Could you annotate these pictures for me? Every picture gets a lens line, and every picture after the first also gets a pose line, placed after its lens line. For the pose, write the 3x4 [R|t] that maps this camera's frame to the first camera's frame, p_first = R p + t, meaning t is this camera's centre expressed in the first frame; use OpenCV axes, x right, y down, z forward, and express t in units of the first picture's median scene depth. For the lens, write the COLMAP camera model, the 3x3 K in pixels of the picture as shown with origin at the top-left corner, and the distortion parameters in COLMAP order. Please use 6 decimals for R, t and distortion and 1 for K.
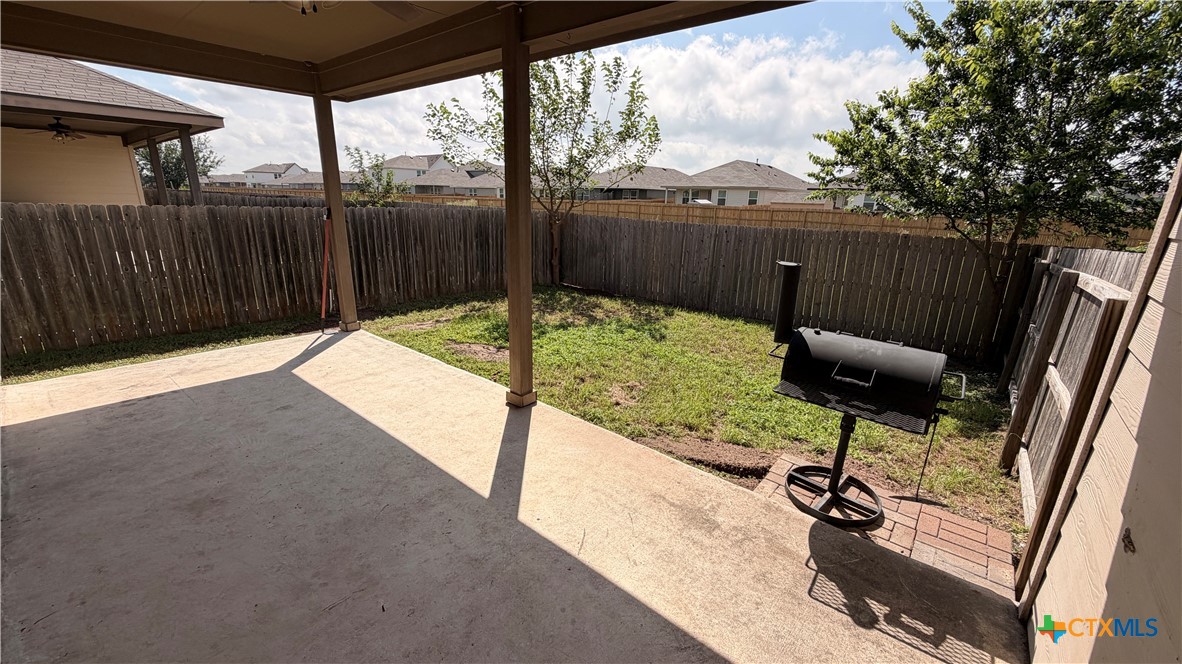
lens RADIAL K [[472.0, 0, 587.7], [0, 472.0, 333.4], [0, 0, 1]] dist [0.002532, -0.000065]
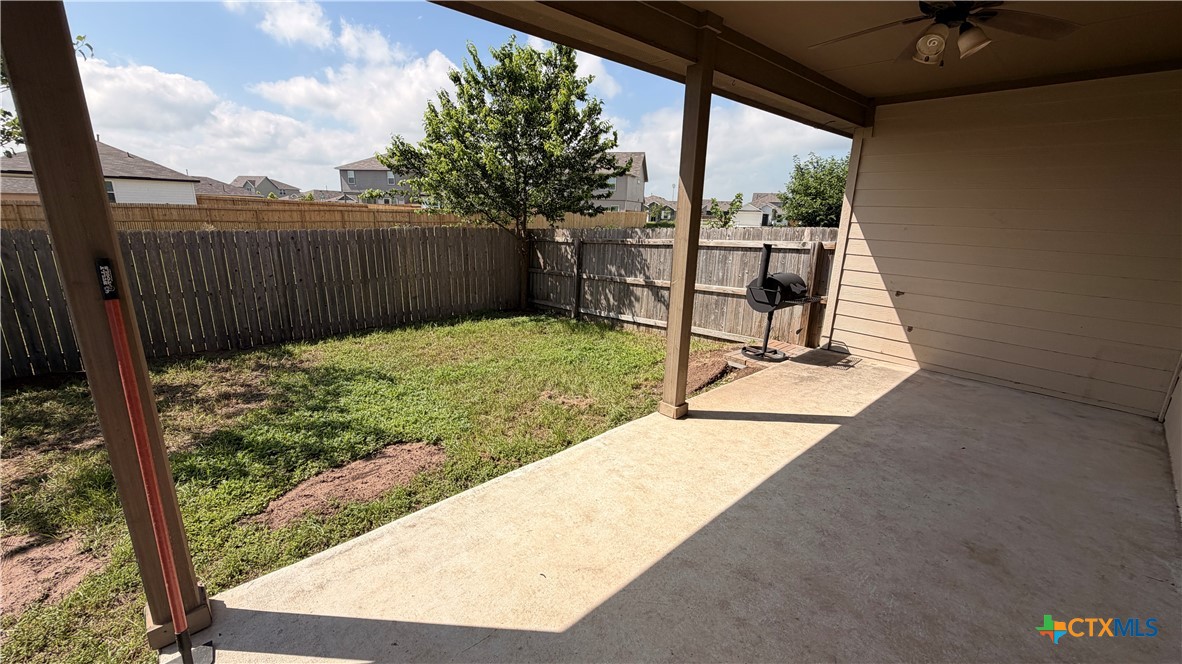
lens RADIAL K [[472.0, 0, 587.7], [0, 472.0, 333.4], [0, 0, 1]] dist [0.002532, -0.000065]
pose [[0.124341, -0.272105, 0.954200, -1.244624], [0.251940, 0.938806, 0.234884, -0.344775], [-0.959722, 0.211195, 0.185286, 1.097317]]
